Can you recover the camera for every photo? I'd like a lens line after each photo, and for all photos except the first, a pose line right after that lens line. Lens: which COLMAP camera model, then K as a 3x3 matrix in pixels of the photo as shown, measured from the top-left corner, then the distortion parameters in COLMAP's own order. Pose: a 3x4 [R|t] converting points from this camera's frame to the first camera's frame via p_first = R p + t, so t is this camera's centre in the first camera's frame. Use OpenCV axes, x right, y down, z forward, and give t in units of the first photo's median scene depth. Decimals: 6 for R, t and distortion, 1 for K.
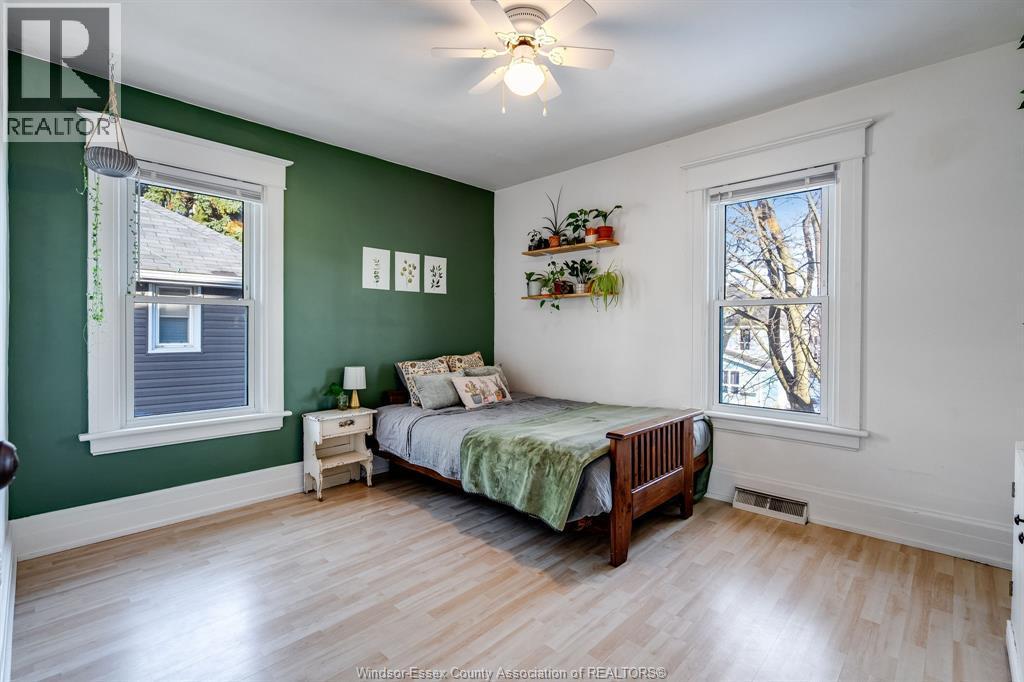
lens RADIAL K [[467.7, 0, 519.6], [0, 467.7, 334.2], [0, 0, 1]] dist [-0.006004, 0.000307]
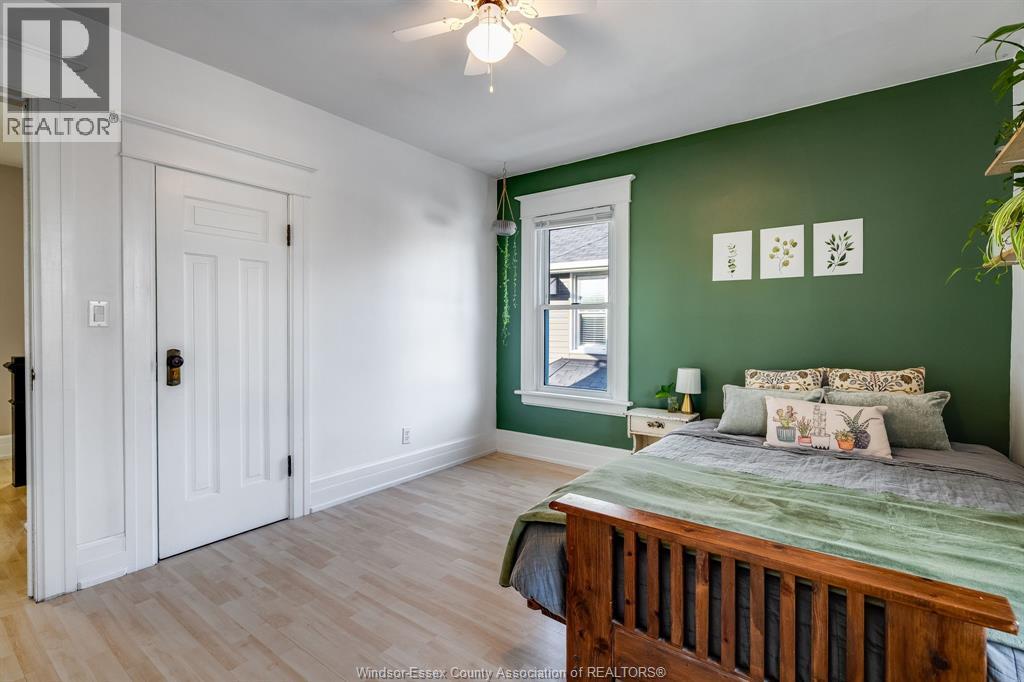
lens RADIAL K [[467.7, 0, 520.2], [0, 467.7, 333.3], [0, 0, 1]] dist [-0.006004, 0.000307]
pose [[0.129404, 0.014088, -0.991492, 0.482381], [-0.010779, 0.999860, 0.012800, -0.007804], [0.991533, 0.009031, 0.129538, 0.512817]]
